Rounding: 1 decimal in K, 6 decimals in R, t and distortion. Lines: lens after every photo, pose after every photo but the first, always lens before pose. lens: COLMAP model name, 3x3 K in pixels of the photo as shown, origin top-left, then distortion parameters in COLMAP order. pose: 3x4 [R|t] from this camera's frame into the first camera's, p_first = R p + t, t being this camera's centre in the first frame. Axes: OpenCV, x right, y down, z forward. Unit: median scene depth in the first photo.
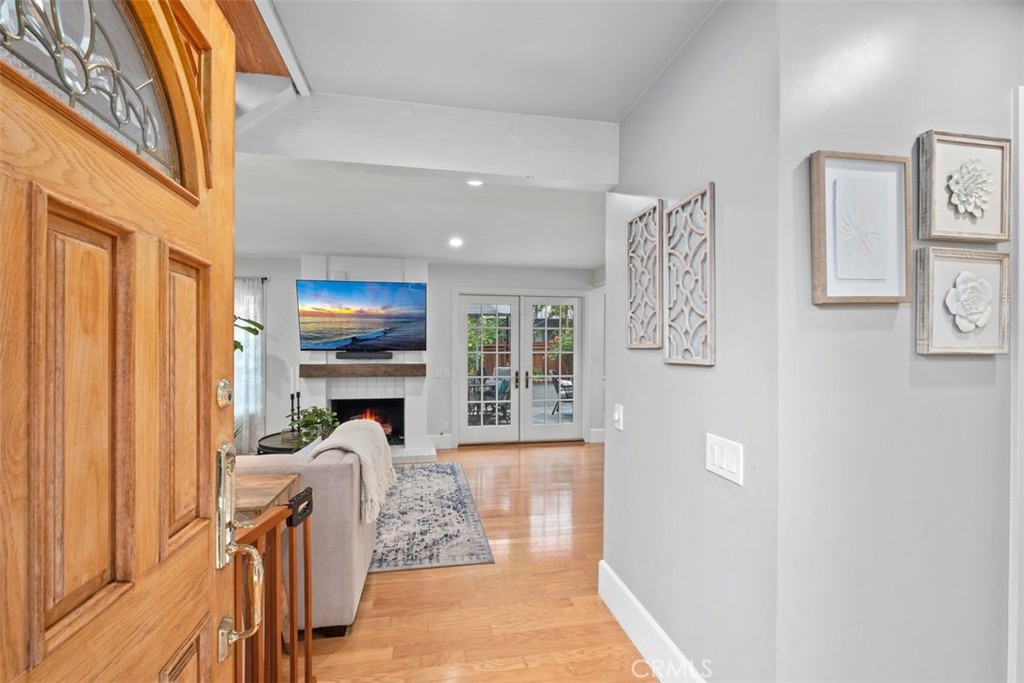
lens RADIAL K [[440.3, 0, 511.4], [0, 440.3, 346.3], [0, 0, 1]] dist [-0.004634, -0.000209]
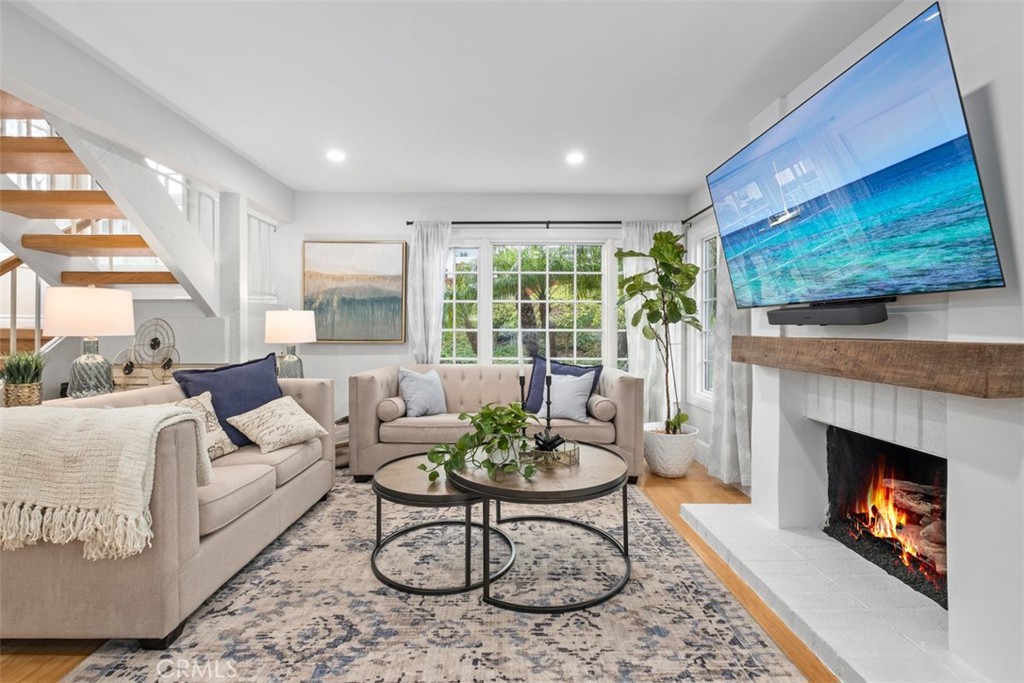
lens RADIAL K [[440.3, 0, 516.8], [0, 440.3, 333.8], [0, 0, 1]] dist [-0.004634, -0.000209]
pose [[-0.164777, 0.008195, -0.986297, 0.077576], [-0.000397, 0.999965, 0.008375, 0.034345], [0.986331, 0.001772, -0.164767, 0.833313]]
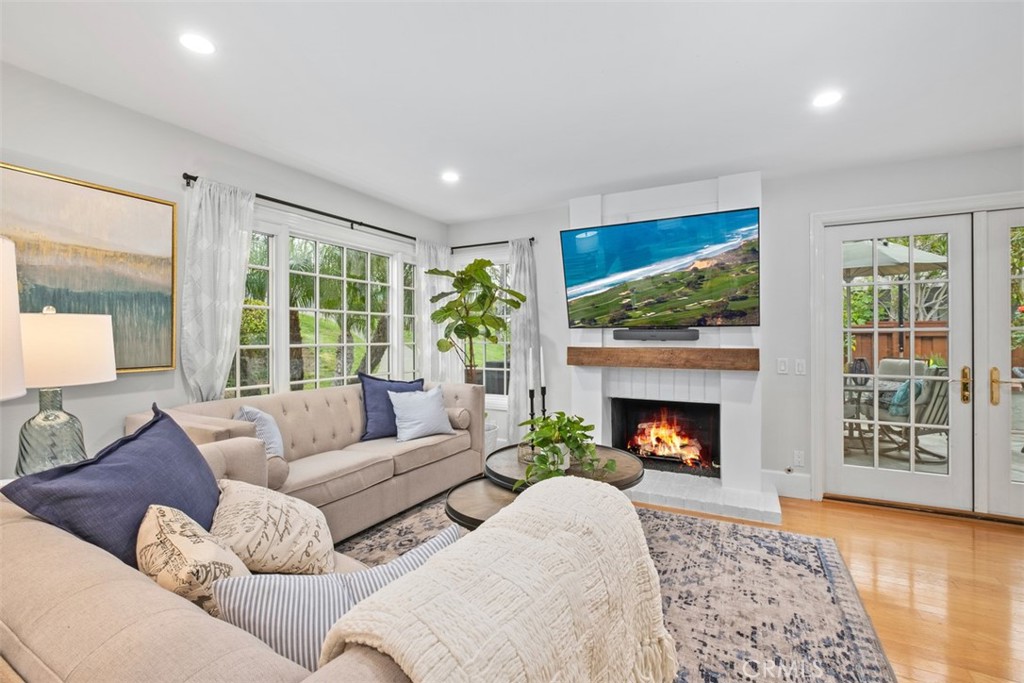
lens RADIAL K [[440.3, 0, 518.5], [0, 440.3, 337.8], [0, 0, 1]] dist [-0.004634, -0.000209]
pose [[0.775475, -0.004236, -0.631365, -0.078070], [0.006186, 0.999980, 0.000889, 0.023913], [0.631349, -0.004595, 0.775486, 0.368574]]
